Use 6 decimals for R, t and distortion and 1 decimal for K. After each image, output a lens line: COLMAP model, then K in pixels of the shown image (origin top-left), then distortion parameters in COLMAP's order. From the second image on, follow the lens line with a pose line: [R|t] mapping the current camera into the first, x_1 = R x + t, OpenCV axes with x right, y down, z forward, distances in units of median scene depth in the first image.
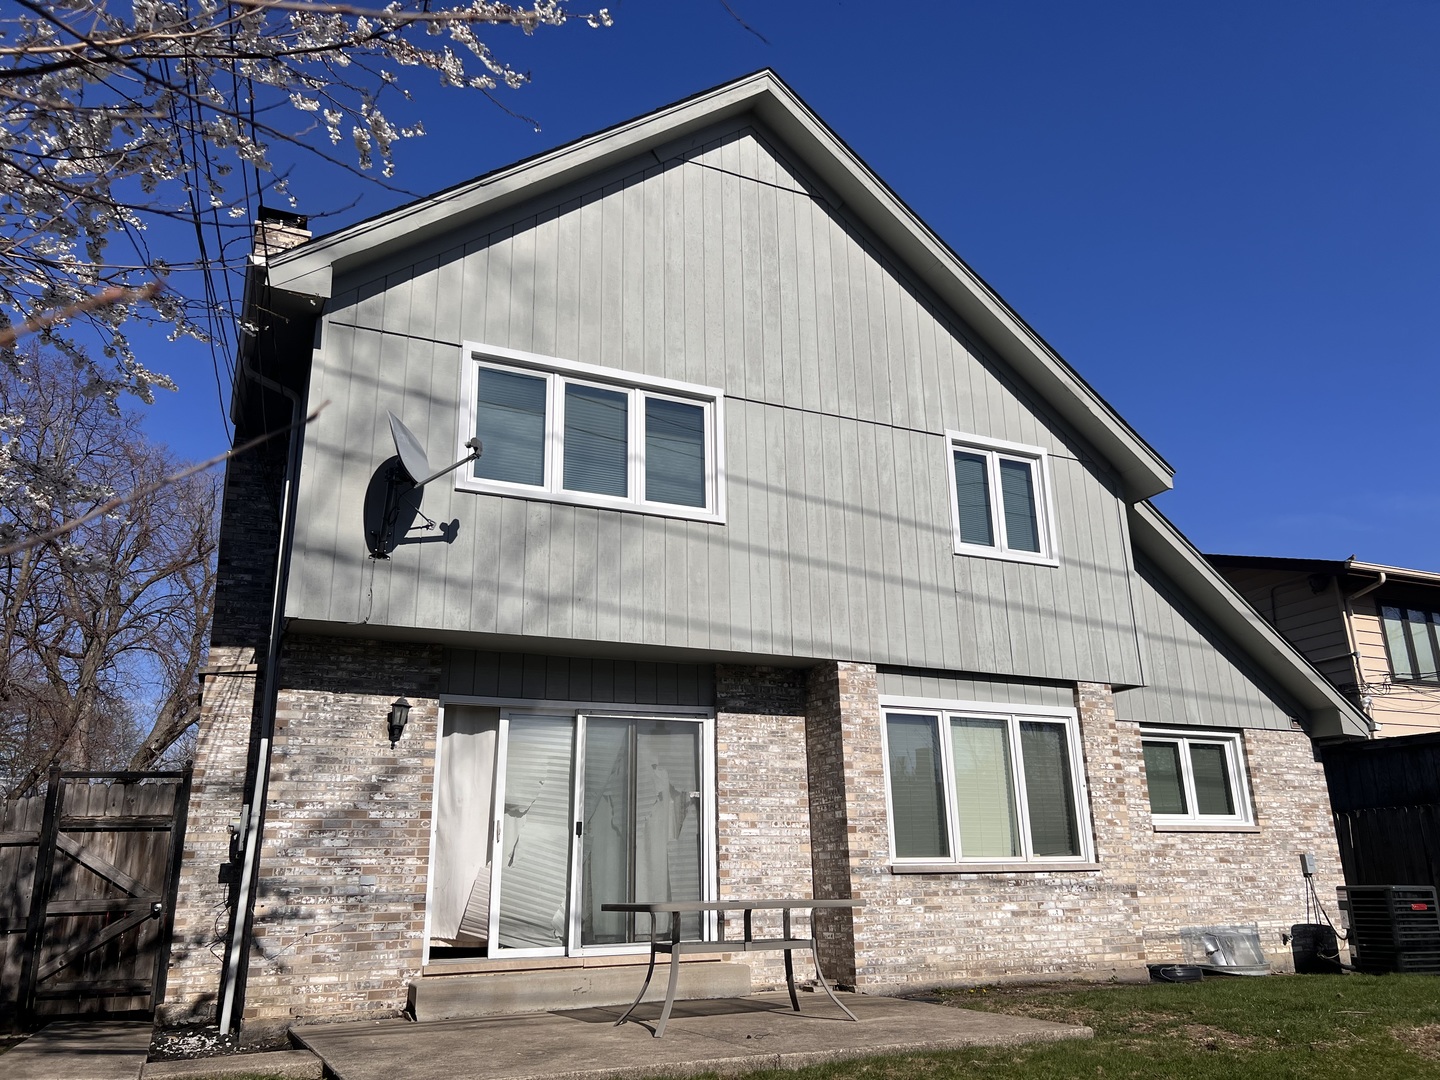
lens RADIAL K [[1090.6, 0, 721.9], [0, 1090.6, 540.0], [0, 0, 1]] dist [0.051177, -0.063005]
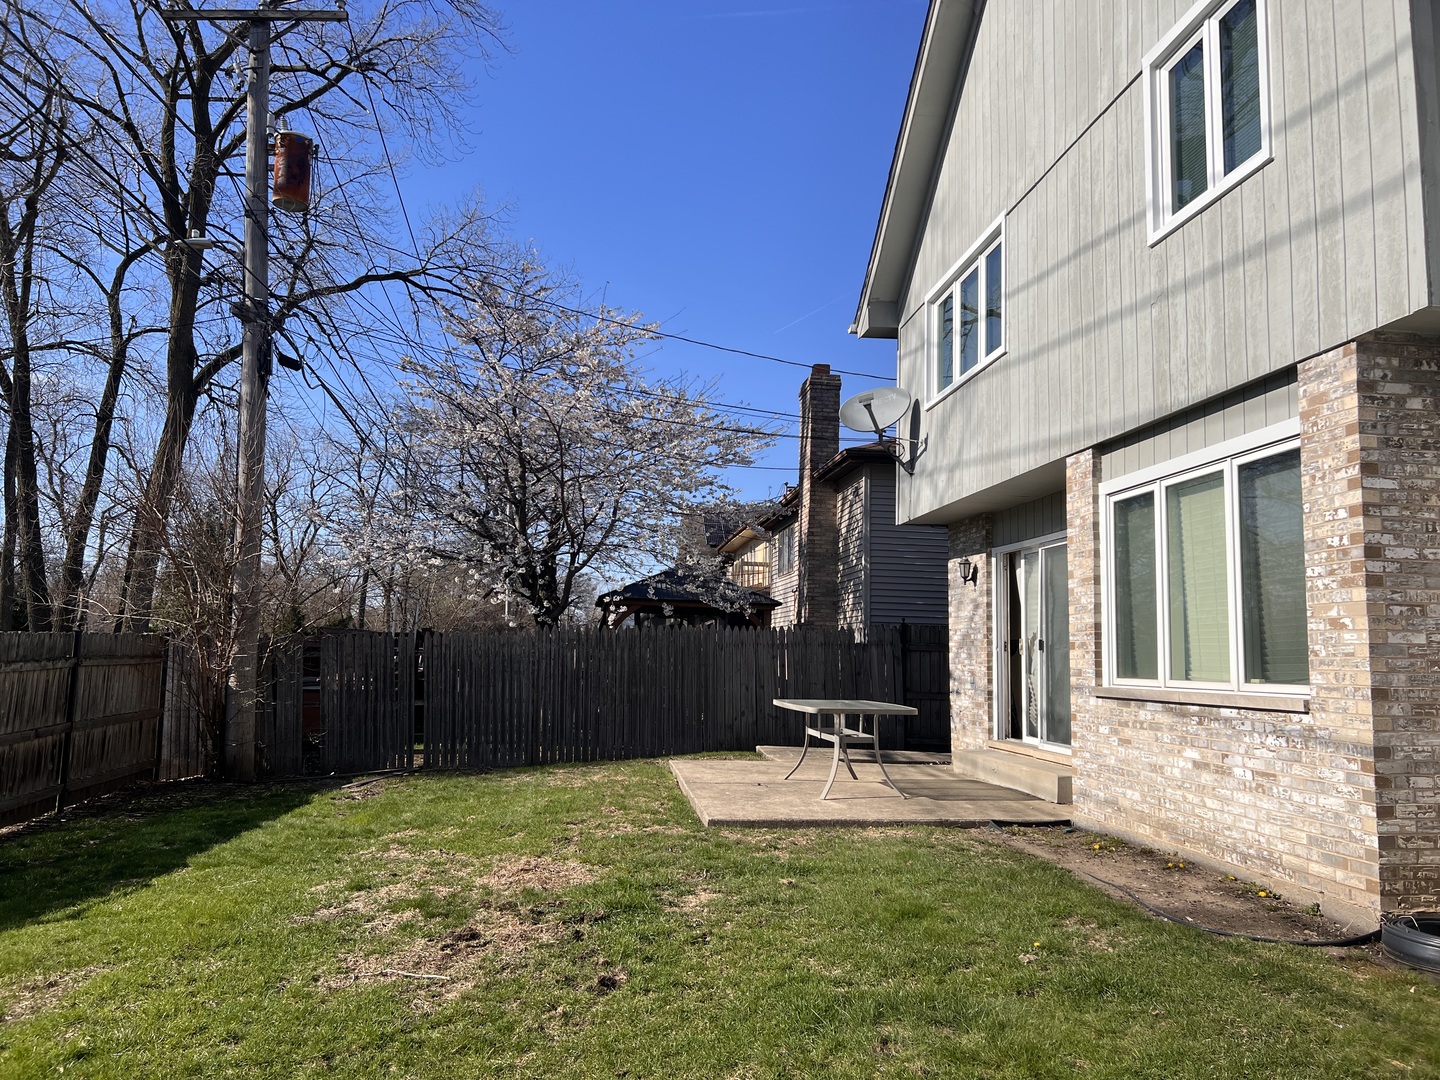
lens RADIAL K [[1090.6, 0, 718.5], [0, 1090.6, 534.1], [0, 0, 1]] dist [0.051177, -0.063005]
pose [[-0.321555, -0.092169, -0.942395, 0.964998], [0.272313, 0.944205, -0.185262, 0.243910], [0.906889, -0.316198, -0.278515, 0.933216]]
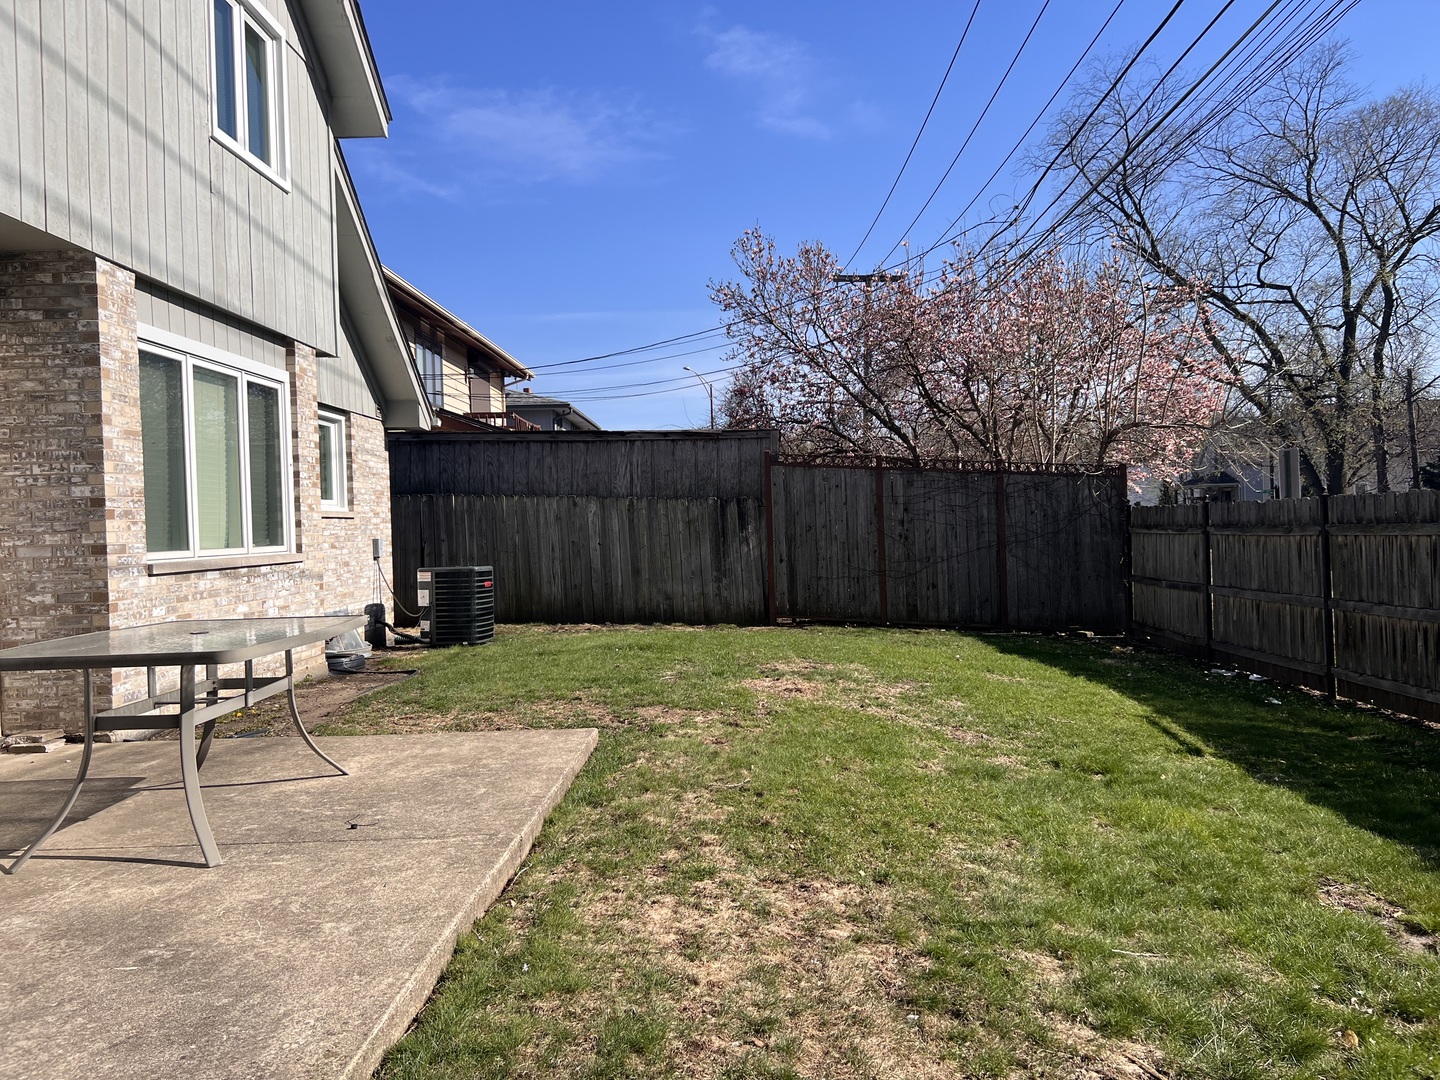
lens RADIAL K [[1090.6, 0, 721.3], [0, 1090.6, 531.3], [0, 0, 1]] dist [0.051177, -0.063005]
pose [[0.440813, 0.001109, 0.897598, -0.291518], [-0.249788, 0.960650, 0.121484, 0.092463], [-0.862142, -0.277761, 0.423744, 0.362886]]
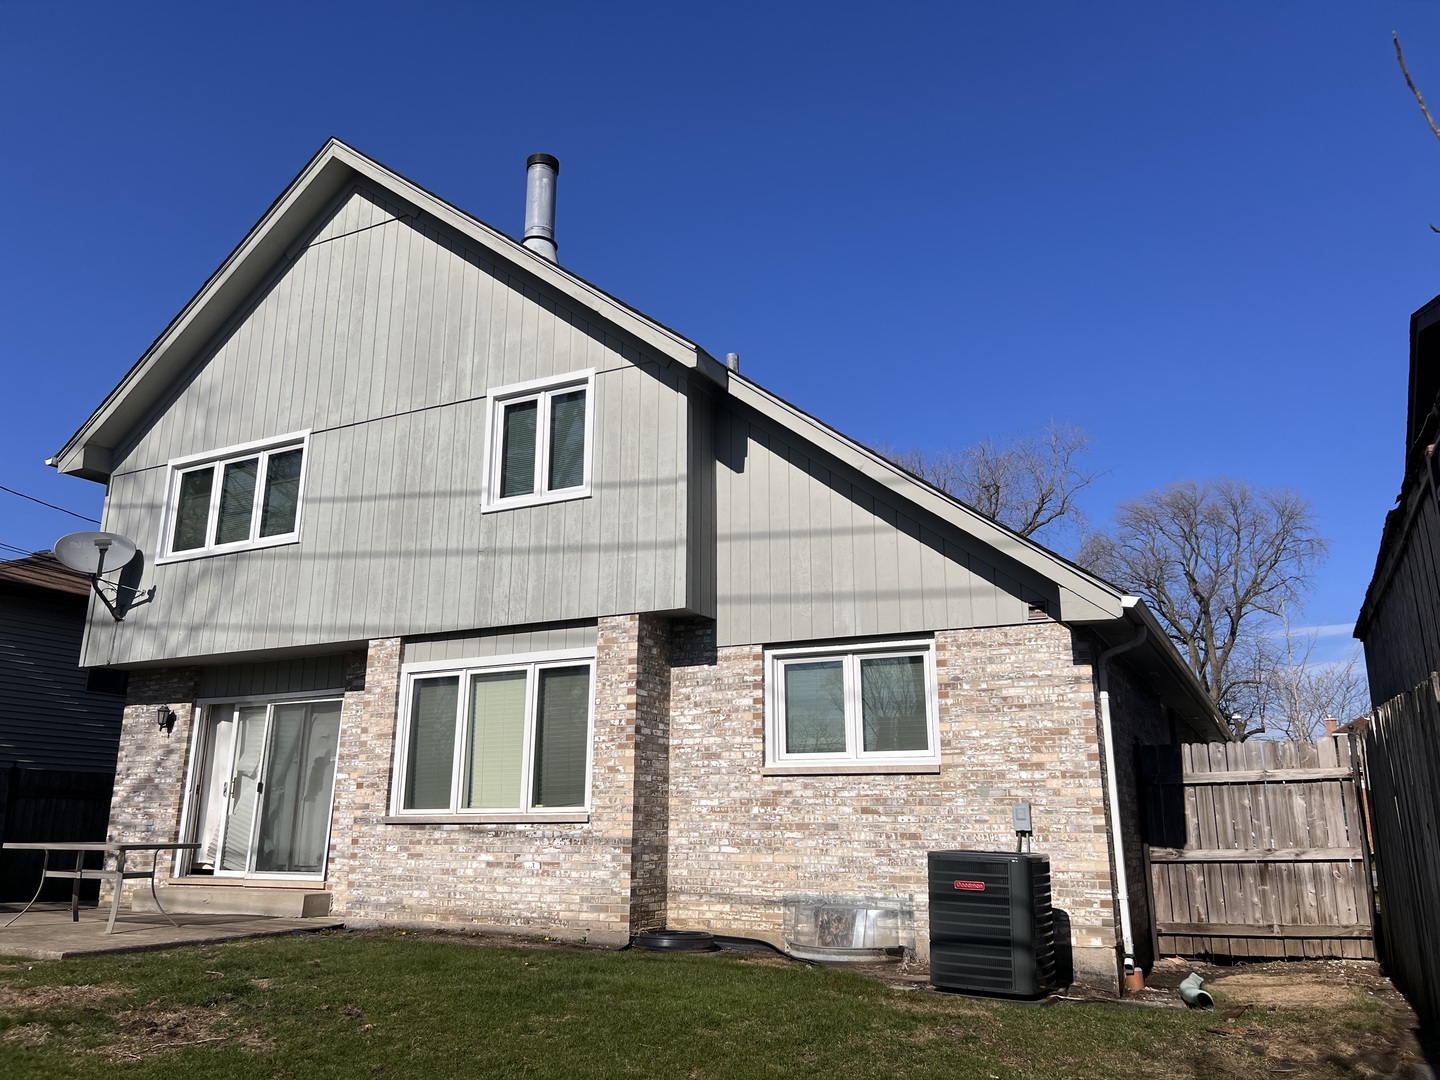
lens RADIAL K [[1090.6, 0, 728.4], [0, 1090.6, 534.5], [0, 0, 1]] dist [0.051177, -0.063005]
pose [[0.606833, -0.183548, -0.773346, 1.187209], [0.226025, 0.972652, -0.053493, 0.144534], [0.762015, -0.142334, 0.631724, 0.555292]]
